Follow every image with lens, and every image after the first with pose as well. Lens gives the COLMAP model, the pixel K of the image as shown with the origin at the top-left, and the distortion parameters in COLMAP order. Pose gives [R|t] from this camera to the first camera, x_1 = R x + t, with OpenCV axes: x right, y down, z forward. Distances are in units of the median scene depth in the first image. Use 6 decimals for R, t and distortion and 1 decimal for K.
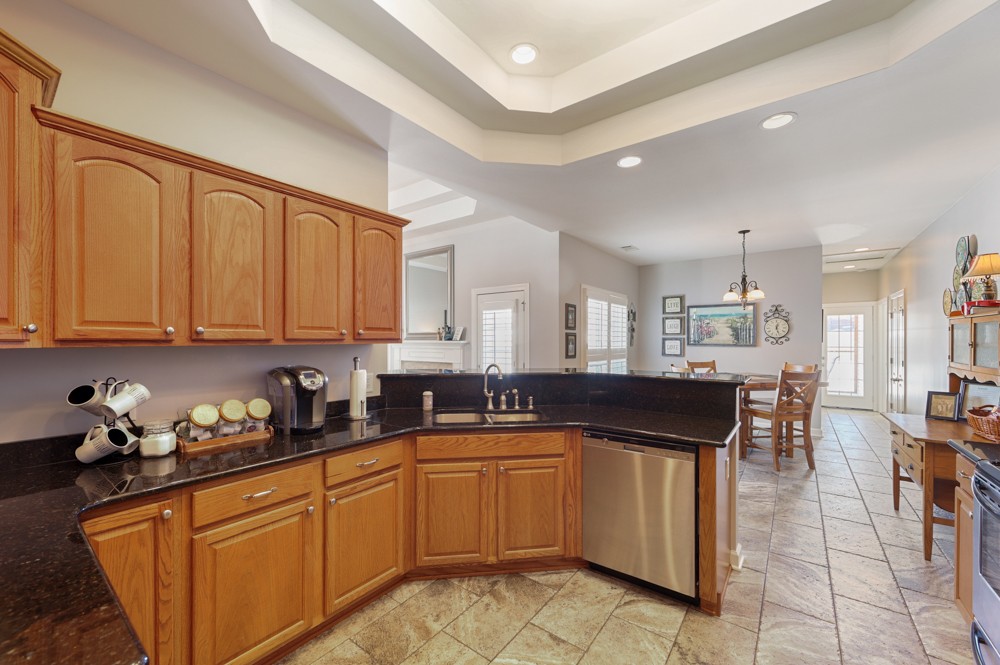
lens RADIAL K [[392.8, 0, 494.7], [0, 392.8, 340.8], [0, 0, 1]] dist [-0.002624, 0.001286]
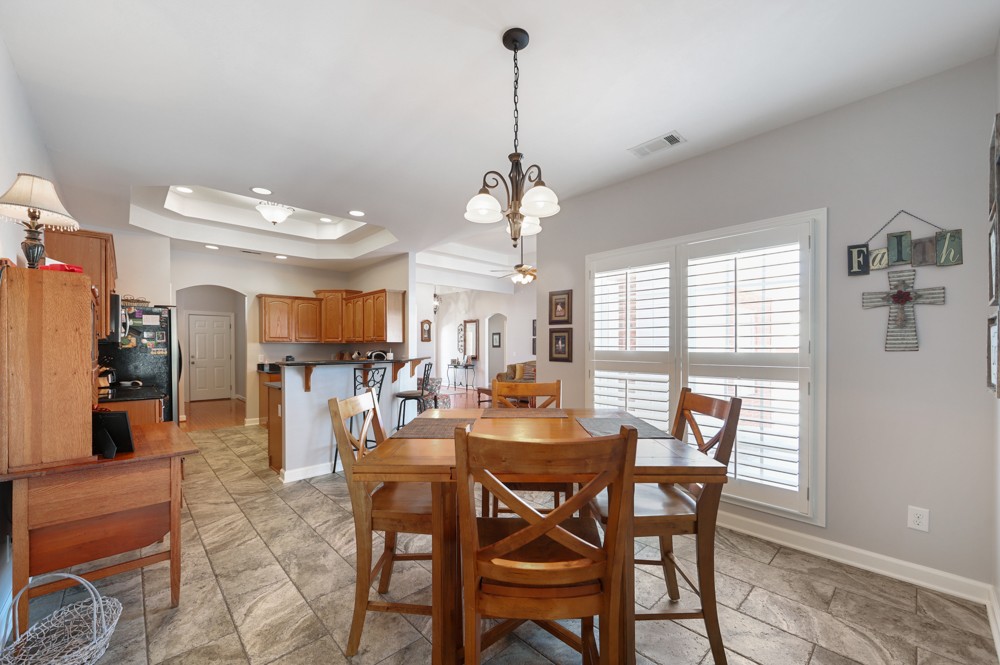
lens RADIAL K [[392.8, 0, 497.5], [0, 392.8, 350.7], [0, 0, 1]] dist [-0.002624, 0.001286]
pose [[-0.157149, 0.006944, -0.987551, 0.845833], [-0.005089, 0.999956, 0.007841, 0.015372], [0.987562, 0.006257, -0.157106, 0.871287]]
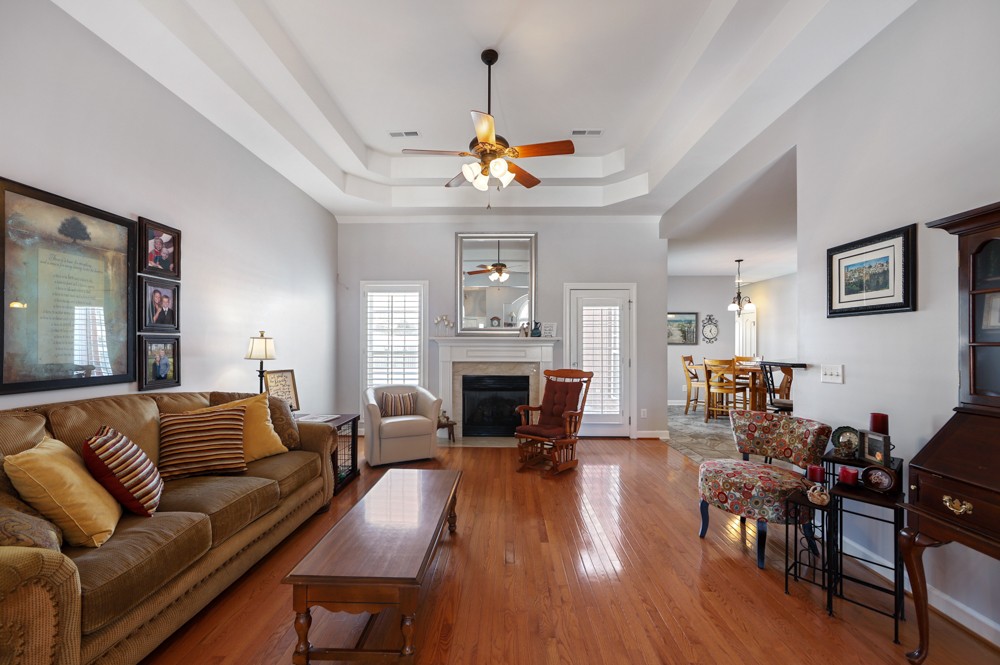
lens RADIAL K [[392.8, 0, 497.7], [0, 392.8, 342.1], [0, 0, 1]] dist [-0.002624, 0.001286]
pose [[0.806492, 0.005974, 0.591215, -0.724672], [-0.001510, 0.999966, -0.008045, 0.017666], [-0.591243, 0.005596, 0.806474, 0.324837]]
